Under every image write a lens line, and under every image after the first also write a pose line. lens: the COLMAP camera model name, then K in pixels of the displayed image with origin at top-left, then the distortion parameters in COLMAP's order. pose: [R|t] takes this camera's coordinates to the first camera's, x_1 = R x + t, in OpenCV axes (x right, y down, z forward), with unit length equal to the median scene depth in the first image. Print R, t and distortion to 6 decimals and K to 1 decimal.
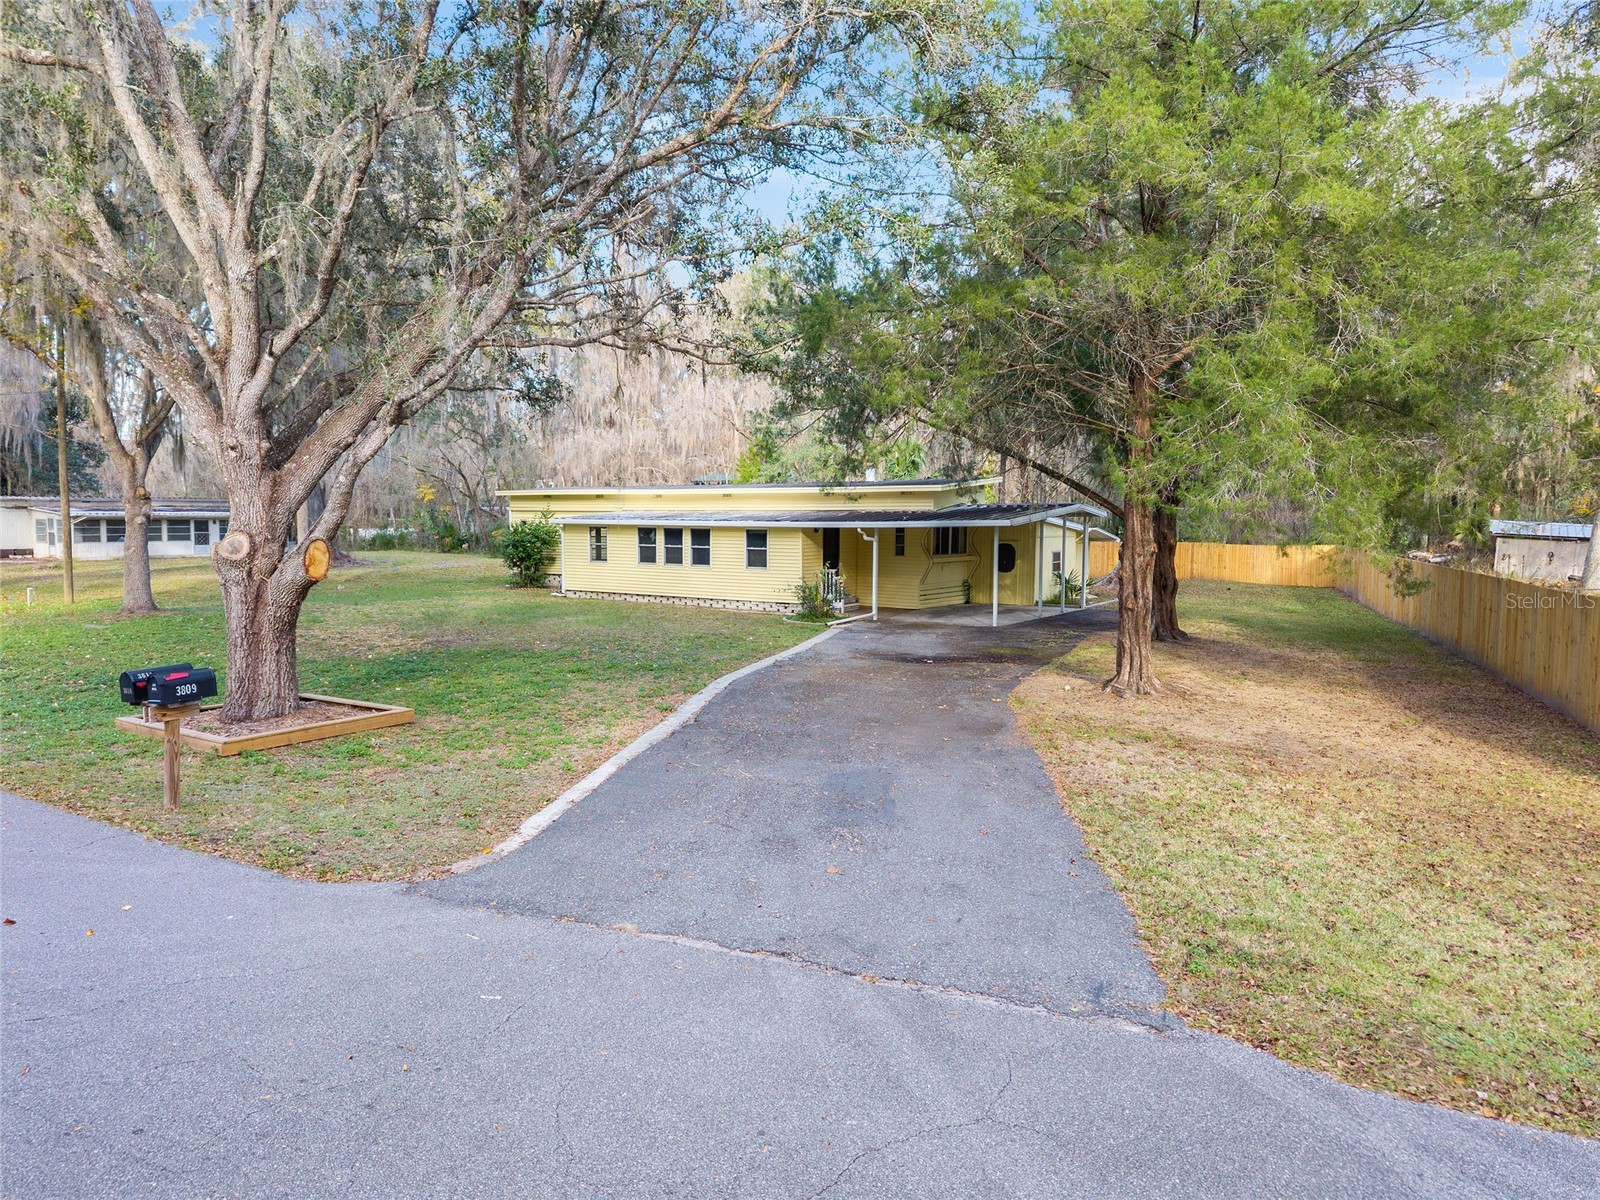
lens RADIAL K [[1091.3, 0, 791.5], [0, 1091.3, 582.7], [0, 0, 1]] dist [0.039736, -0.044217]
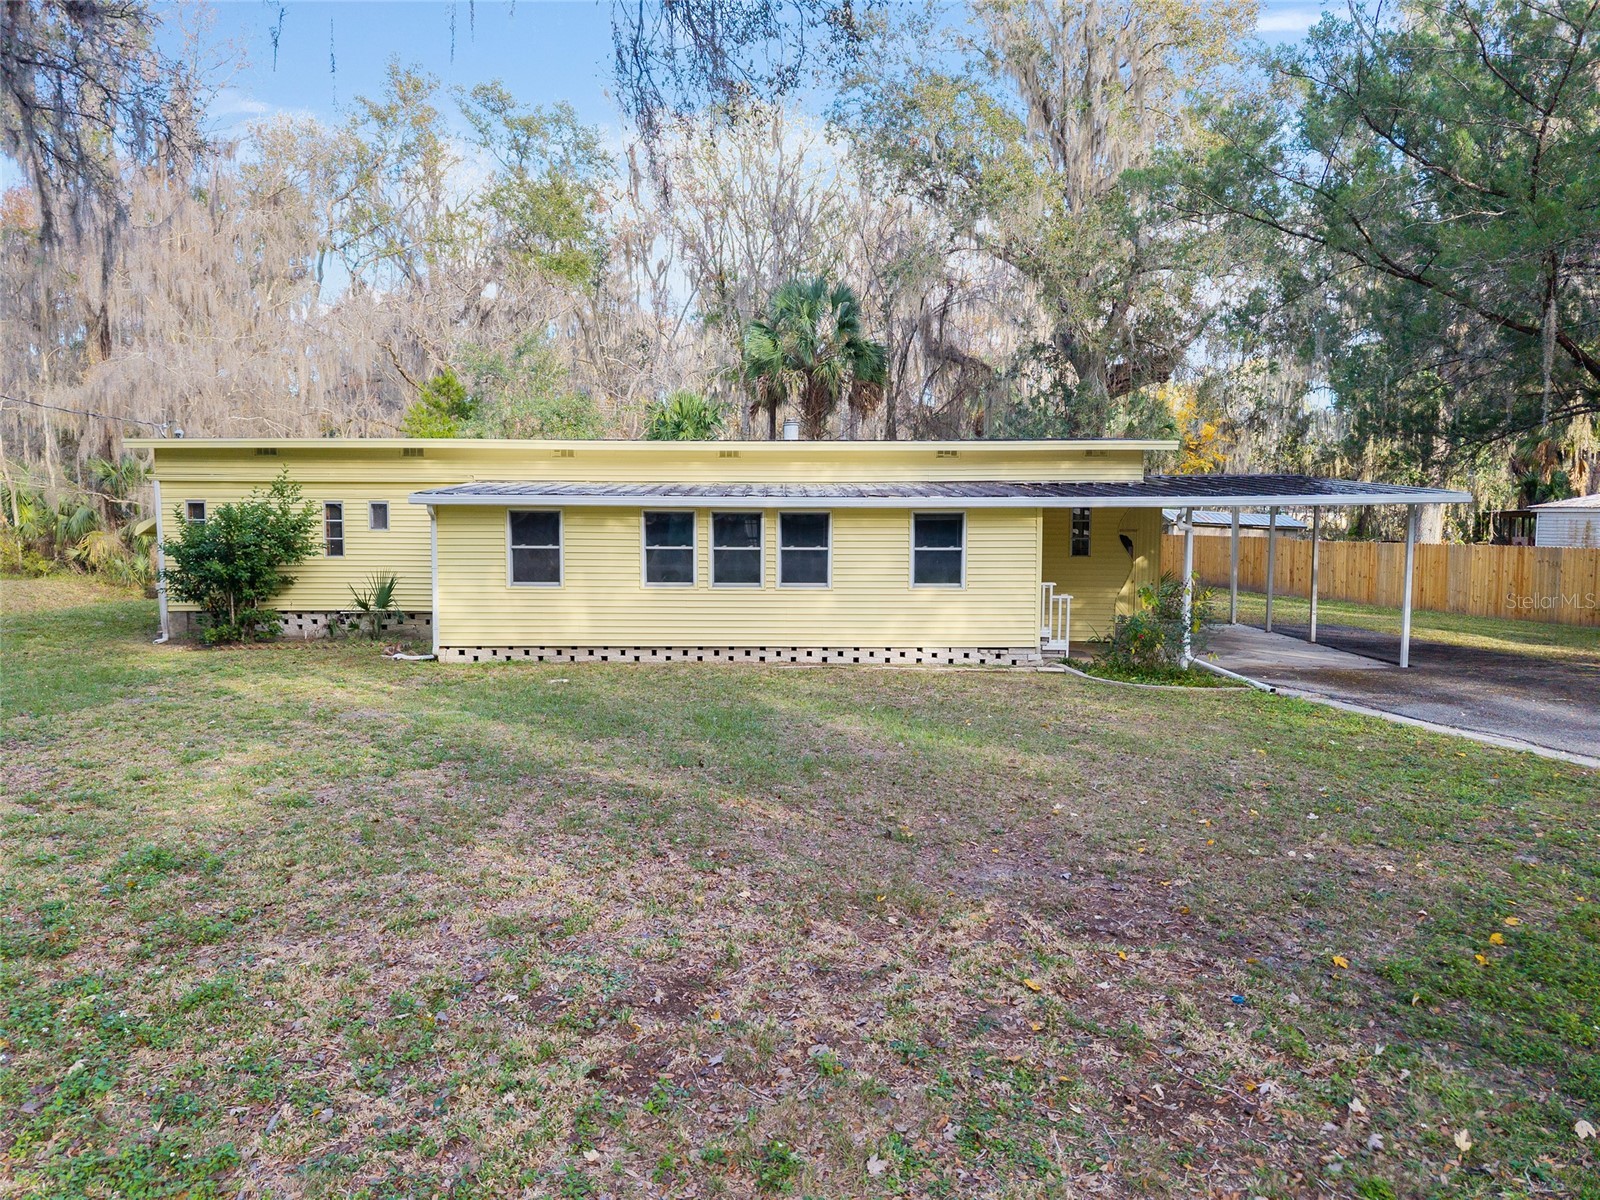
lens RADIAL K [[1078.0, 0, 807.5], [0, 1078.0, 582.2], [0, 0, 1]] dist [0.117055, -0.253452]
pose [[0.826574, -0.040804, 0.561347, -0.365319], [0.038670, 0.999129, 0.015685, -0.024470], [-0.561498, 0.008742, 0.827432, 0.573242]]
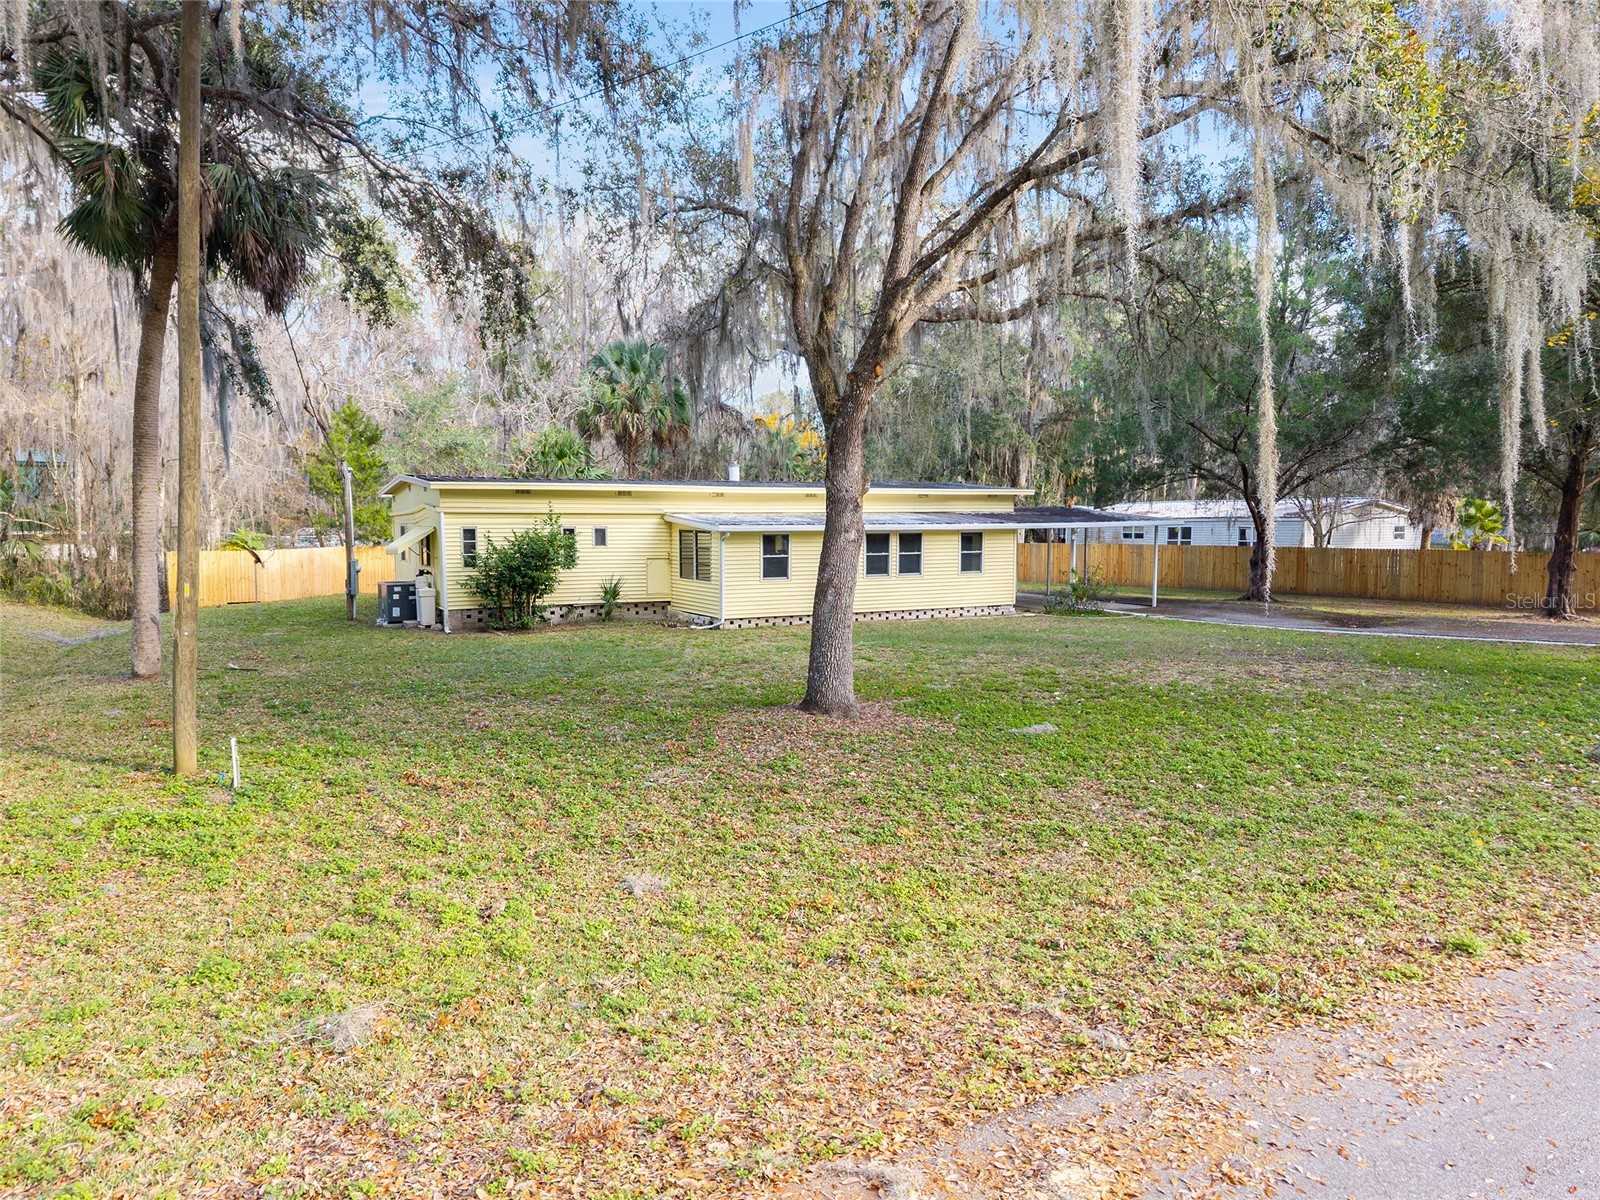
lens RADIAL K [[1091.3, 0, 791.5], [0, 1091.3, 582.7], [0, 0, 1]] dist [0.039736, -0.044217]
pose [[0.455988, -0.061780, 0.887839, -0.917361], [0.060535, 0.997430, 0.038315, -0.048427], [-0.887925, 0.036274, 0.458557, 0.670742]]
